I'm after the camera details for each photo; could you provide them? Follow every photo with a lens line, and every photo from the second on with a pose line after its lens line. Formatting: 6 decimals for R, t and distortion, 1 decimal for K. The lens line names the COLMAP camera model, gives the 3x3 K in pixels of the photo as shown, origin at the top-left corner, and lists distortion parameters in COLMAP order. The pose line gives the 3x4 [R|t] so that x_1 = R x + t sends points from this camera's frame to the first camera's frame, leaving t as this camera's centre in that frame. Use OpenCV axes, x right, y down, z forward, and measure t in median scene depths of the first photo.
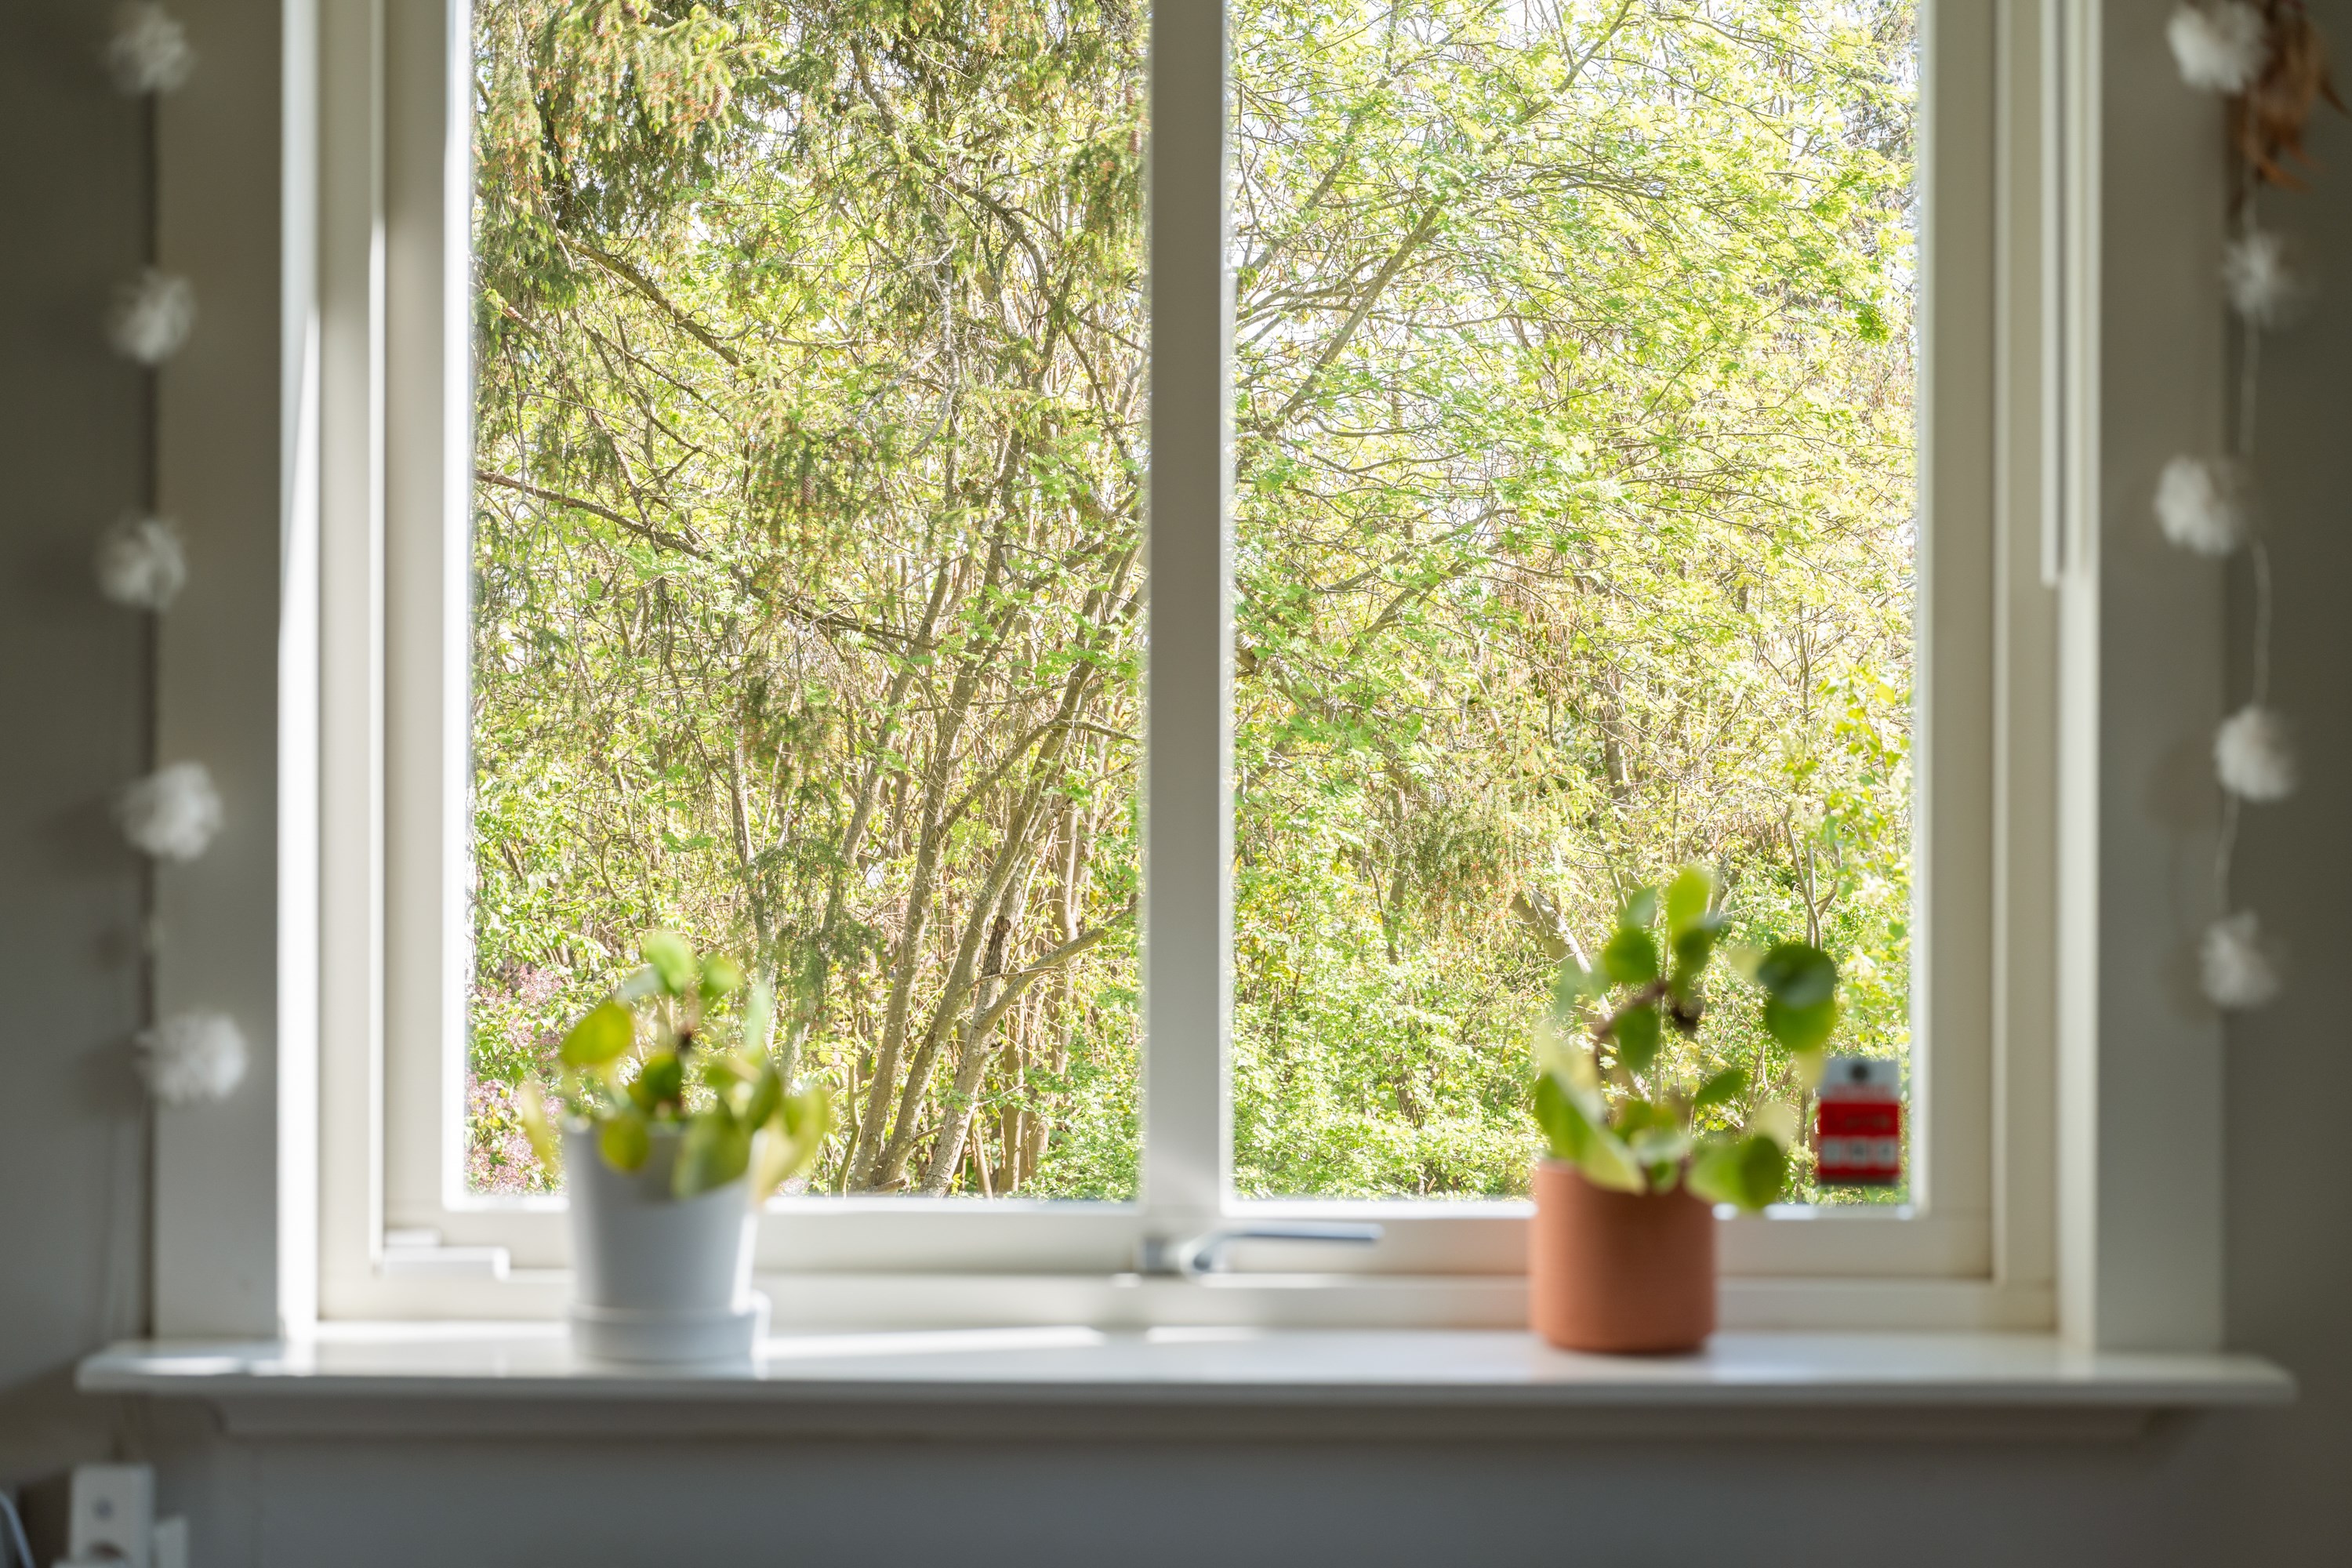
lens RADIAL K [[3946.7, 0, 1176.0], [0, 3946.7, 784.0], [0, 0, 1]] dist [0.020132, 0.156285]
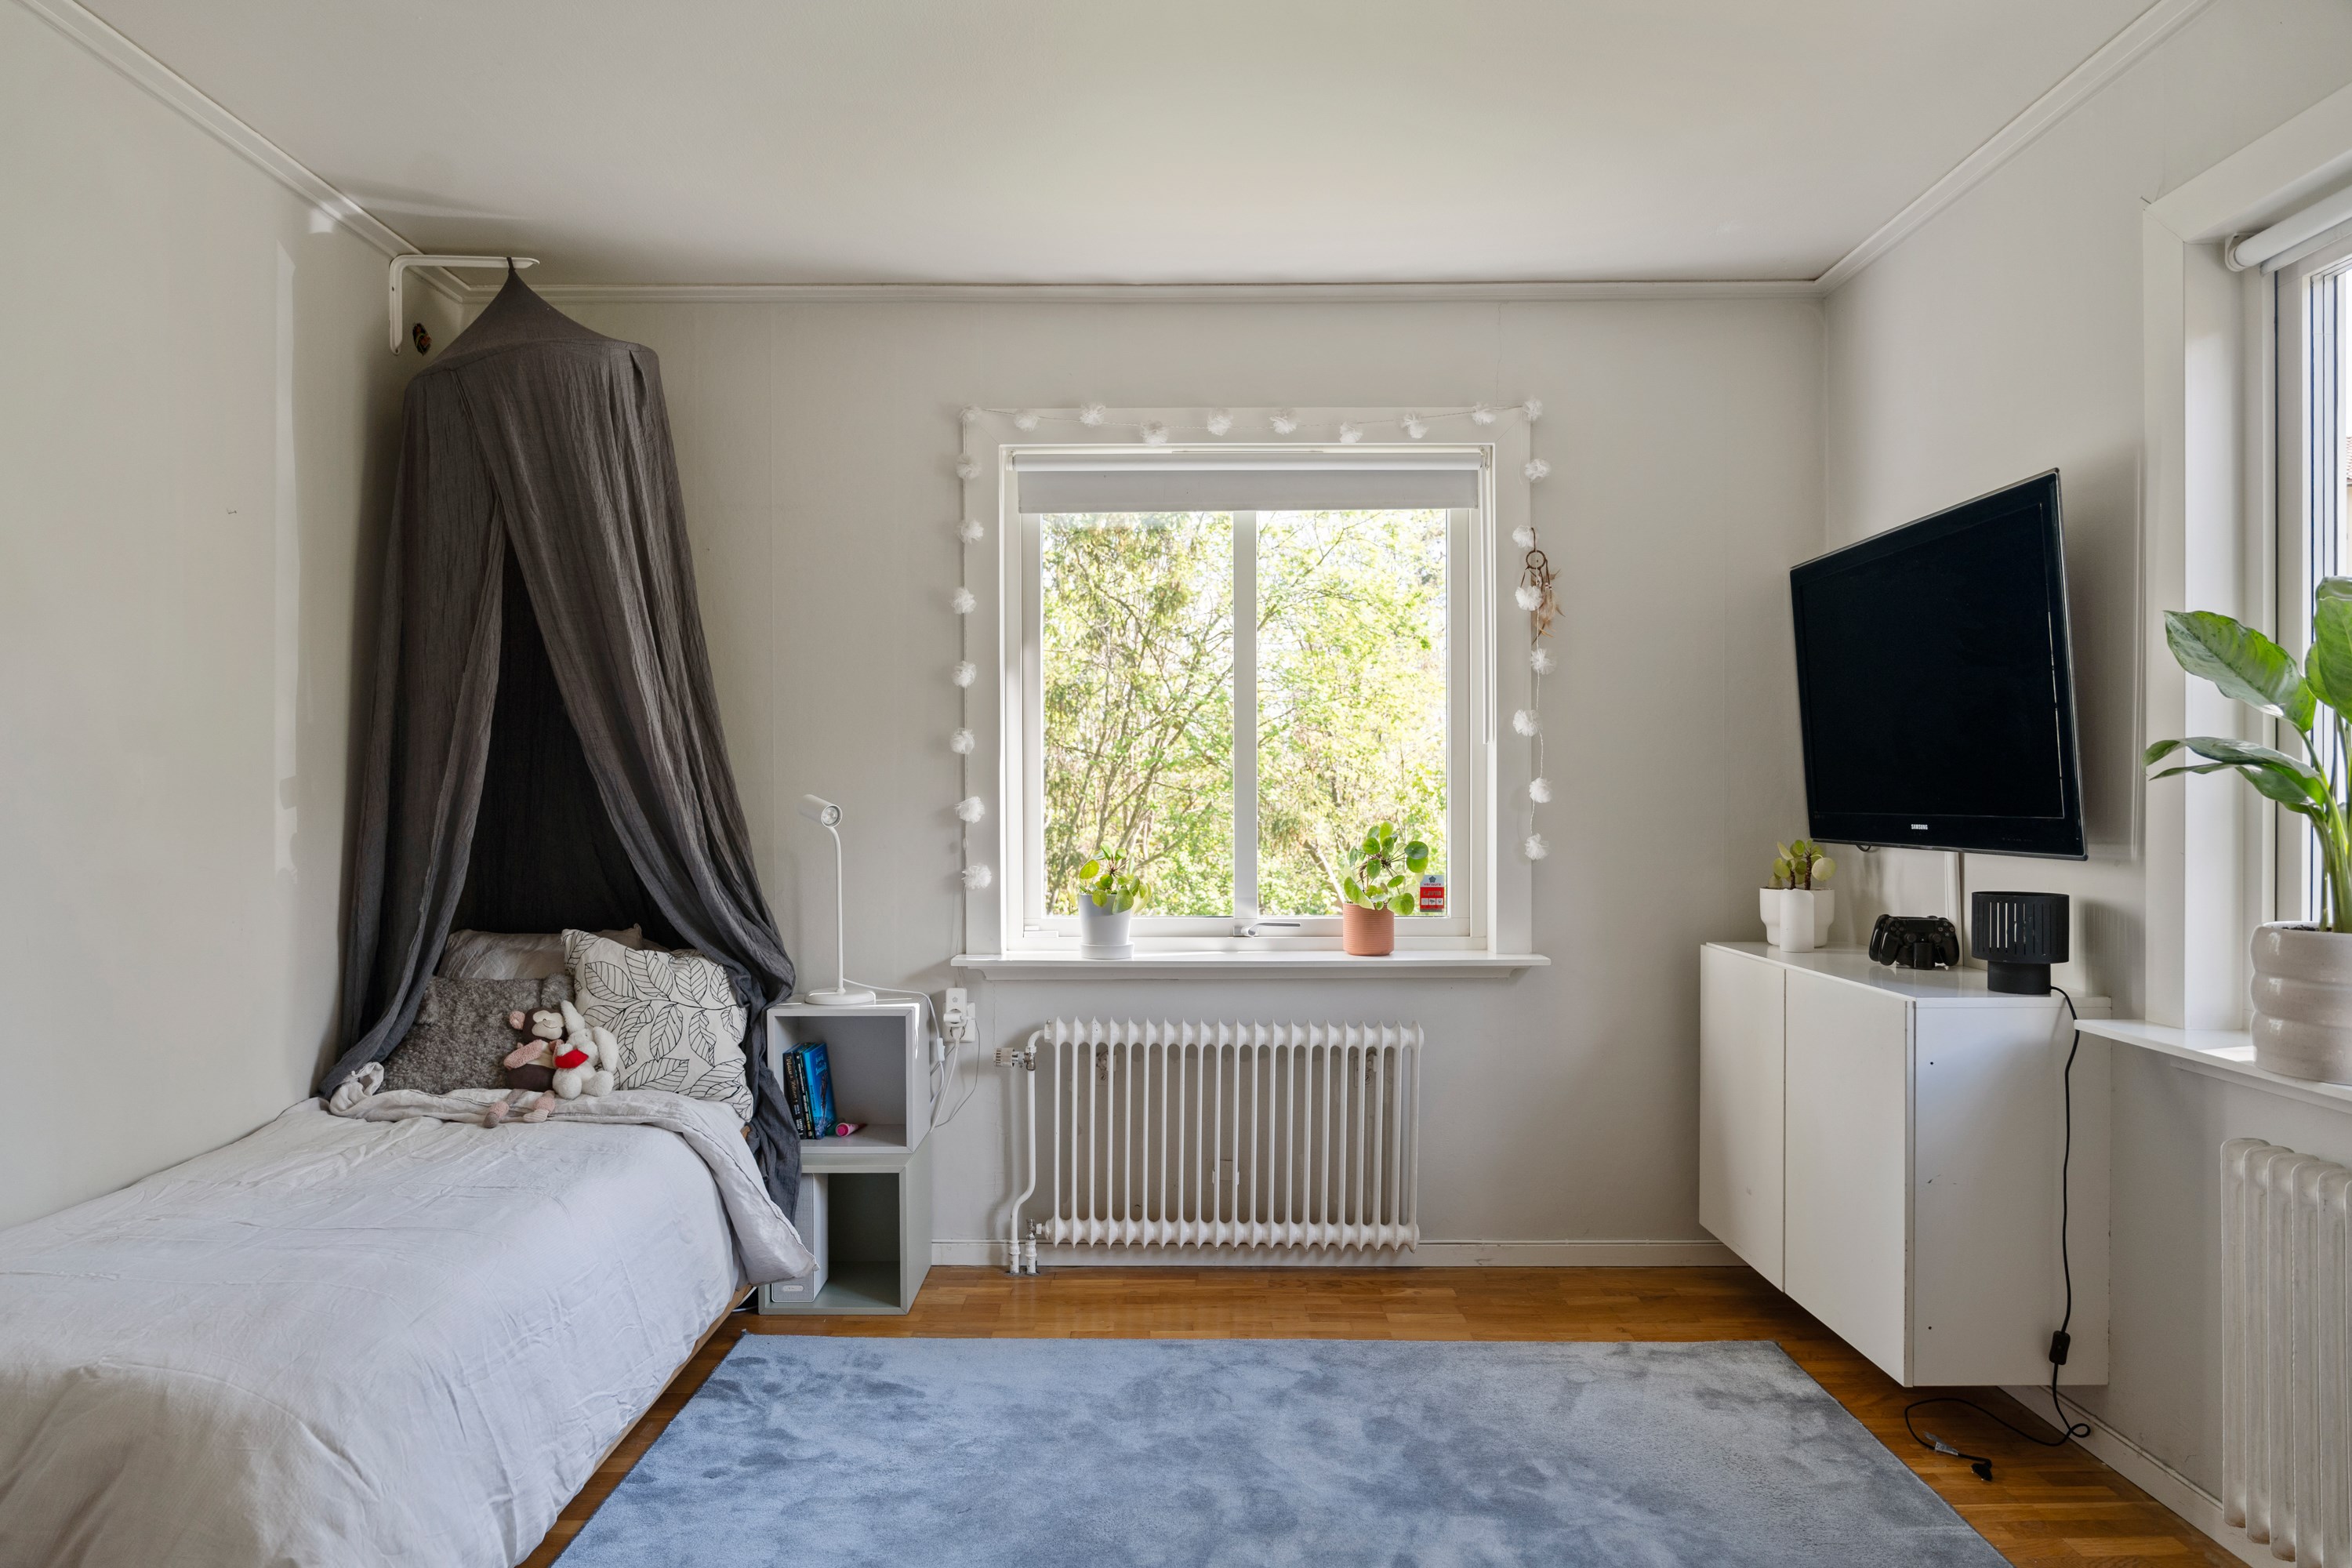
lens RADIAL K [[1431.7, 0, 1176.9], [0, 1431.7, 814.5], [0, 0, 1]] dist [-0.005284, -0.000344]
pose [[0.999974, -0.005962, 0.004100, -0.068655], [0.005931, 0.999955, 0.007440, 0.002948], [-0.004144, -0.007416, 0.999964, -0.321441]]
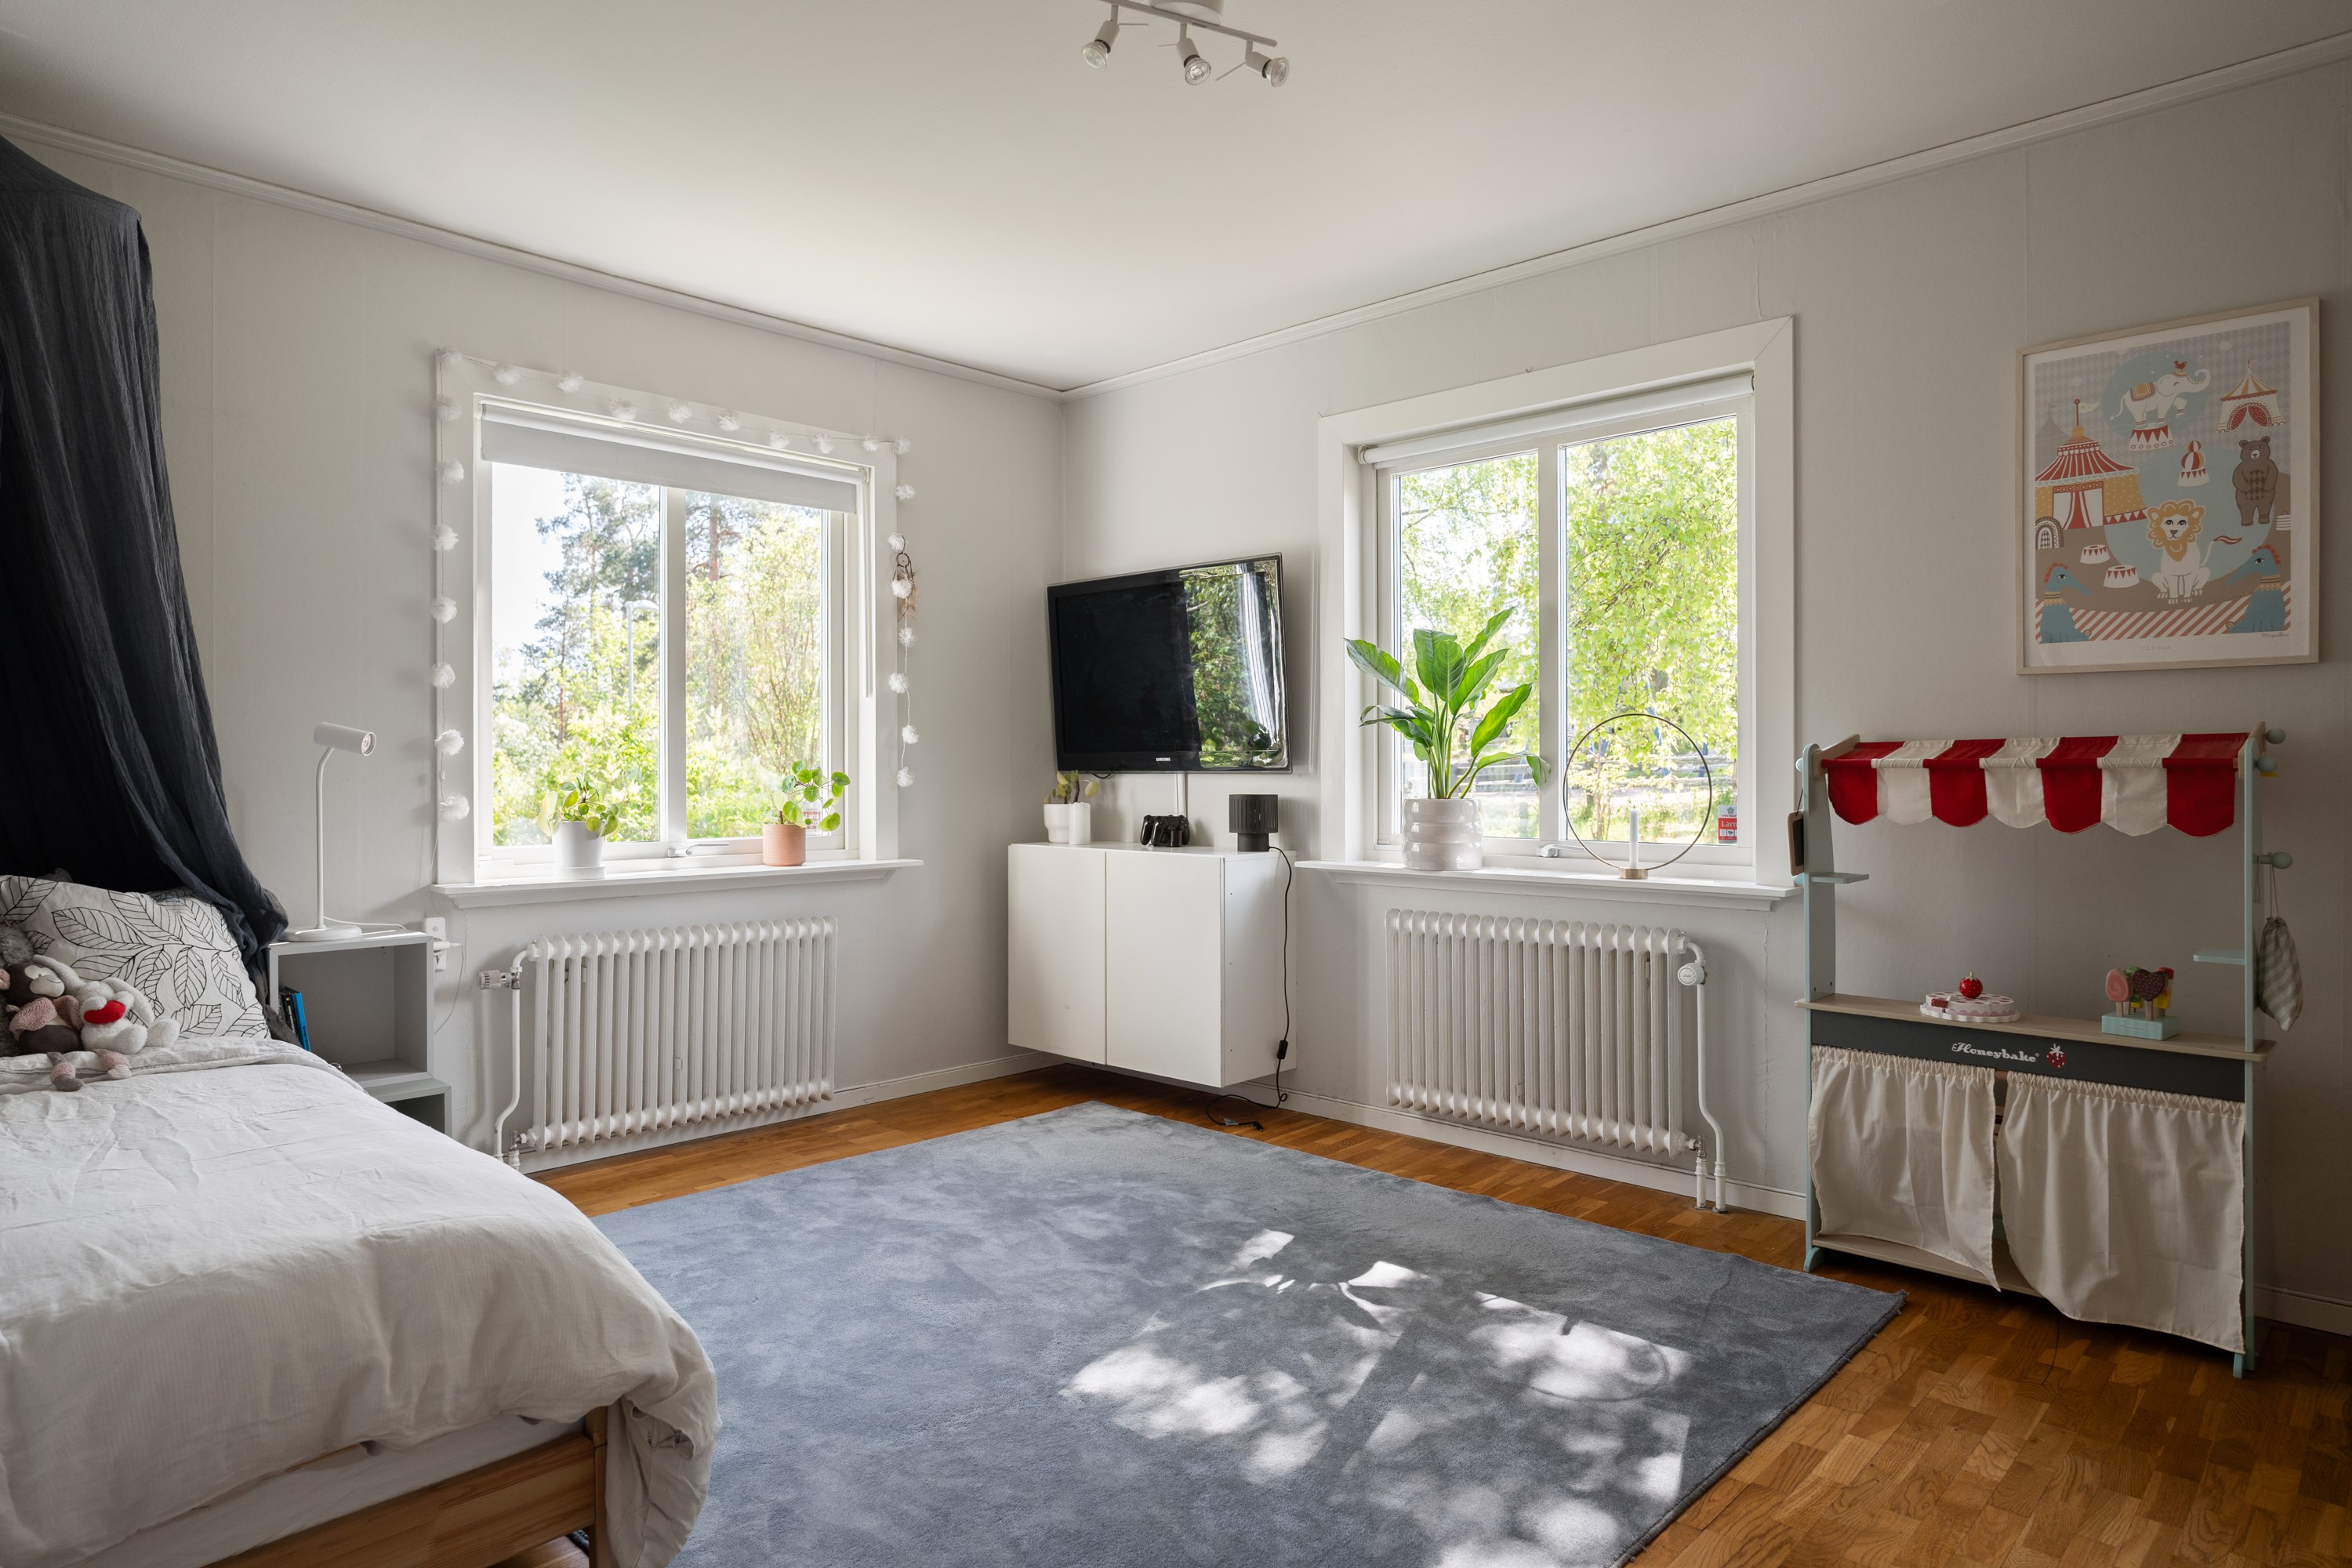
lens RADIAL K [[1388.5, 0, 1164.9], [0, 1388.5, 769.5], [0, 0, 1]] dist [-0.000274, 0.001387]
pose [[0.681117, -0.004331, 0.732162, -0.748540], [0.006604, 0.999978, -0.000229, 0.037587], [-0.732145, 0.004991, 0.681131, -0.388129]]
